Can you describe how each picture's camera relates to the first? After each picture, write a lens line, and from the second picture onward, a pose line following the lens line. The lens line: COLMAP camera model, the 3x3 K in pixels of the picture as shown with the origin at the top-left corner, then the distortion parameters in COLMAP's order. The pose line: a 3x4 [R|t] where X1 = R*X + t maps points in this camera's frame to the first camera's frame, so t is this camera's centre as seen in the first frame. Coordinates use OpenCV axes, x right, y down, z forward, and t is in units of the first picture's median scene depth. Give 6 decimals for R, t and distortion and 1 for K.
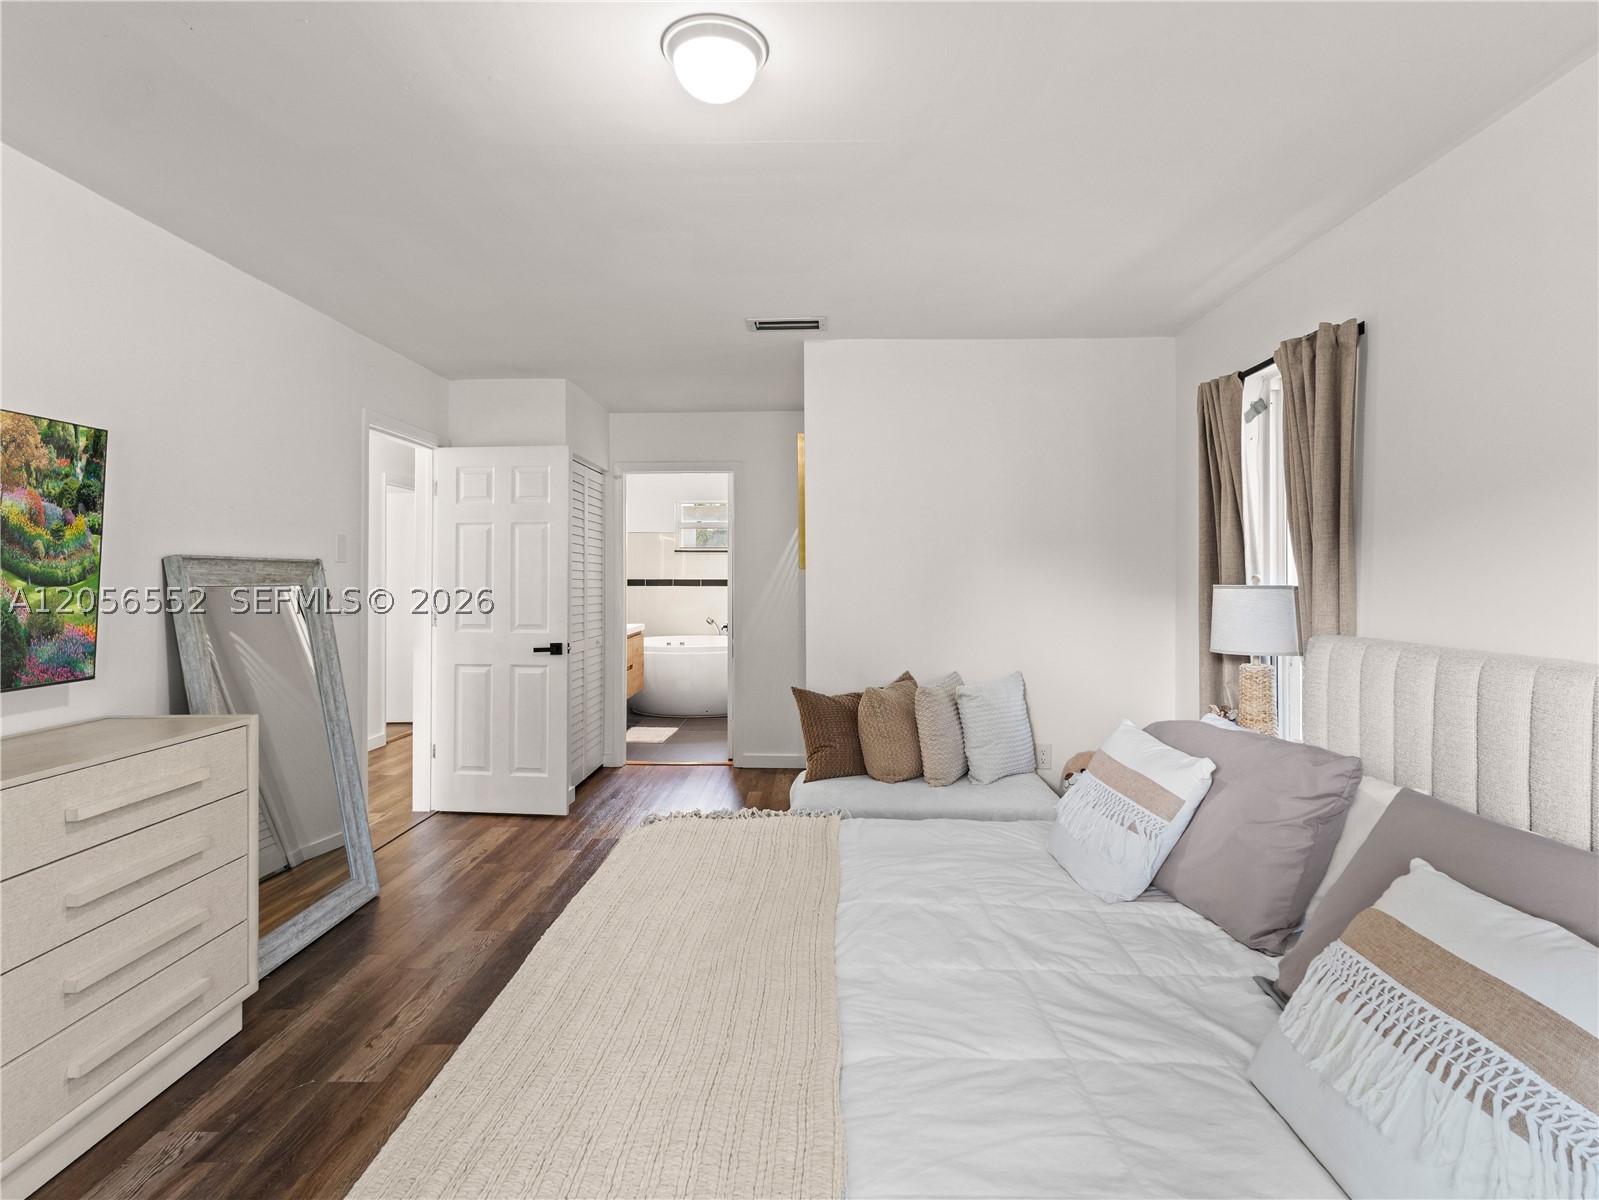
lens RADIAL K [[836.5, 0, 806.4], [0, 836.5, 594.8], [0, 0, 1]] dist [0.000101, 0.004555]
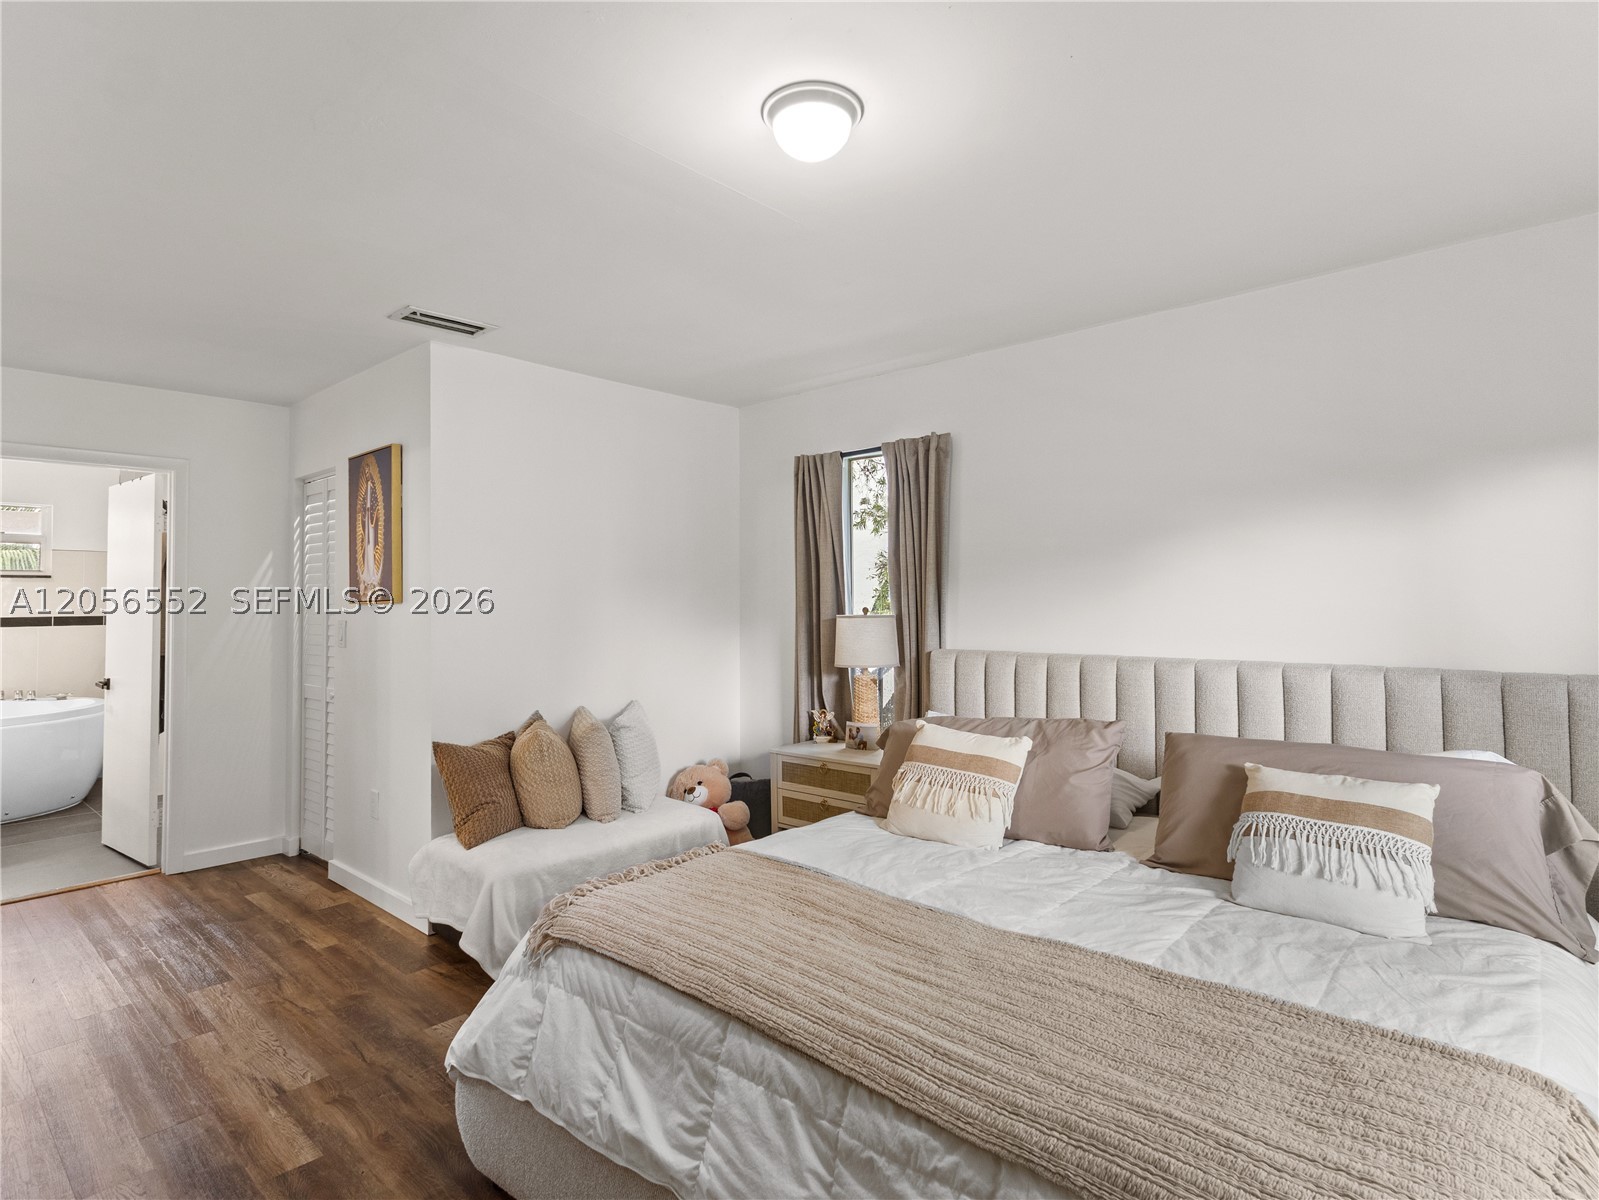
lens RADIAL K [[836.5, 0, 801.8], [0, 836.5, 600.0], [0, 0, 1]] dist [0.000101, 0.004555]
pose [[0.673073, -0.002472, 0.739572, -0.837559], [0.022978, 0.999582, -0.017571, -0.023507], [-0.739219, 0.028821, 0.672848, 0.301775]]
